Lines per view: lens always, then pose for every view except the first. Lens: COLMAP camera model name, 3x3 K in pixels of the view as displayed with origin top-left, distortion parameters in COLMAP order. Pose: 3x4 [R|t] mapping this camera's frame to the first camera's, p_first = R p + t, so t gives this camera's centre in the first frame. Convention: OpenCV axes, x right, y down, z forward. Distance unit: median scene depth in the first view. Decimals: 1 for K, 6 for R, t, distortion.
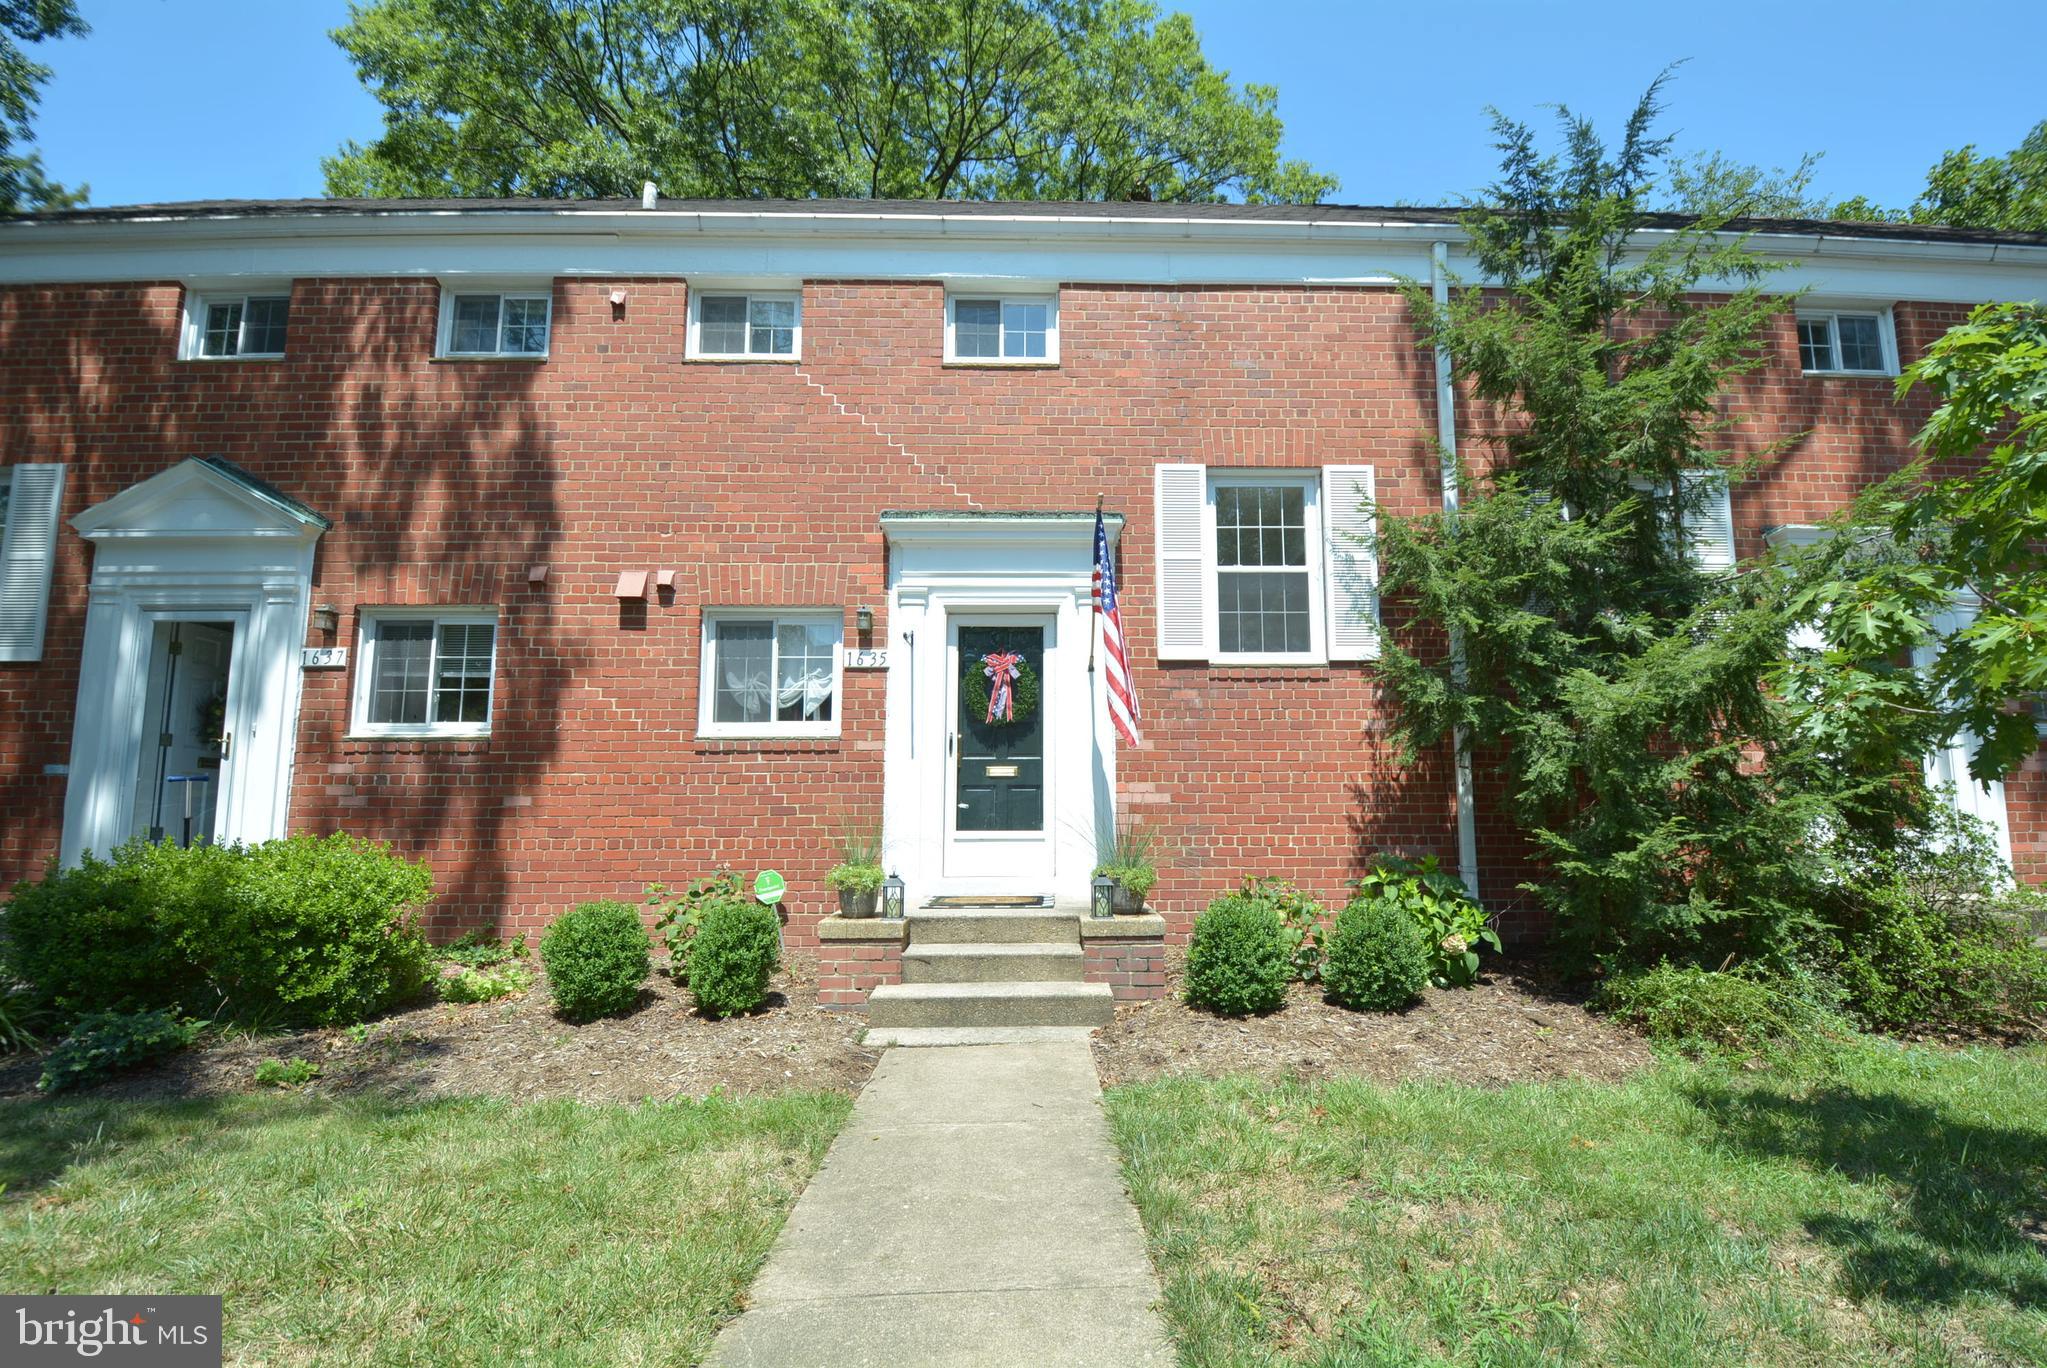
lens RADIAL K [[908.3, 0, 984.2], [0, 908.3, 716.8], [0, 0, 1]] dist [-0.003313, -0.010521]
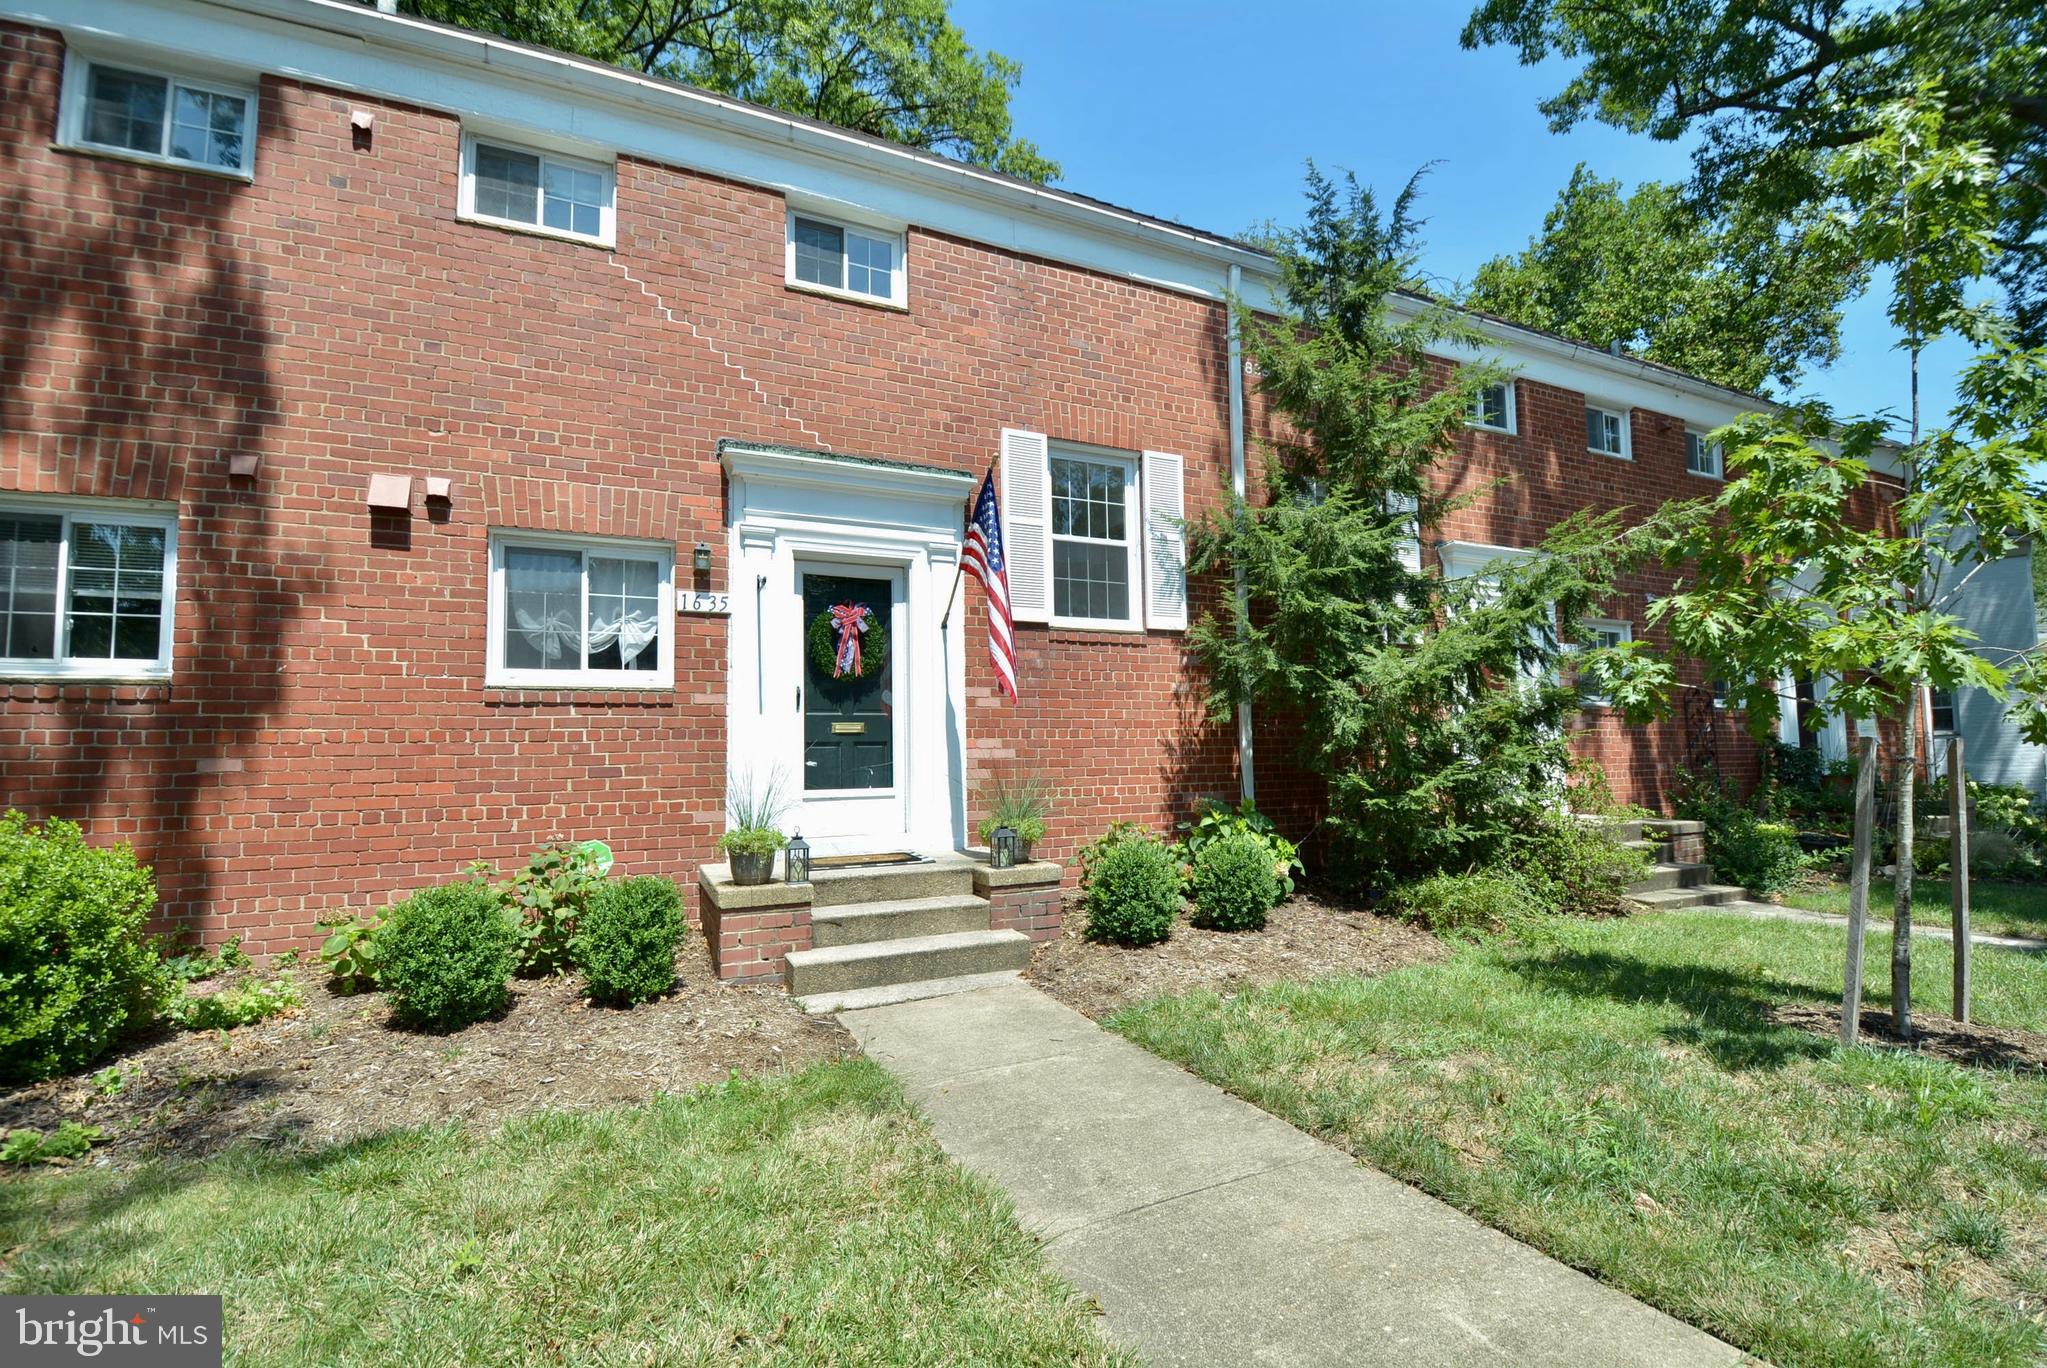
lens RADIAL K [[908.3, 0, 1072.5], [0, 908.3, 721.6], [0, 0, 1]] dist [-0.003313, -0.010521]
pose [[0.907990, 0.004478, 0.418967, -0.179531], [-0.025931, 0.998627, 0.045524, 0.003644], [-0.418188, -0.052200, 0.906859, 0.023665]]
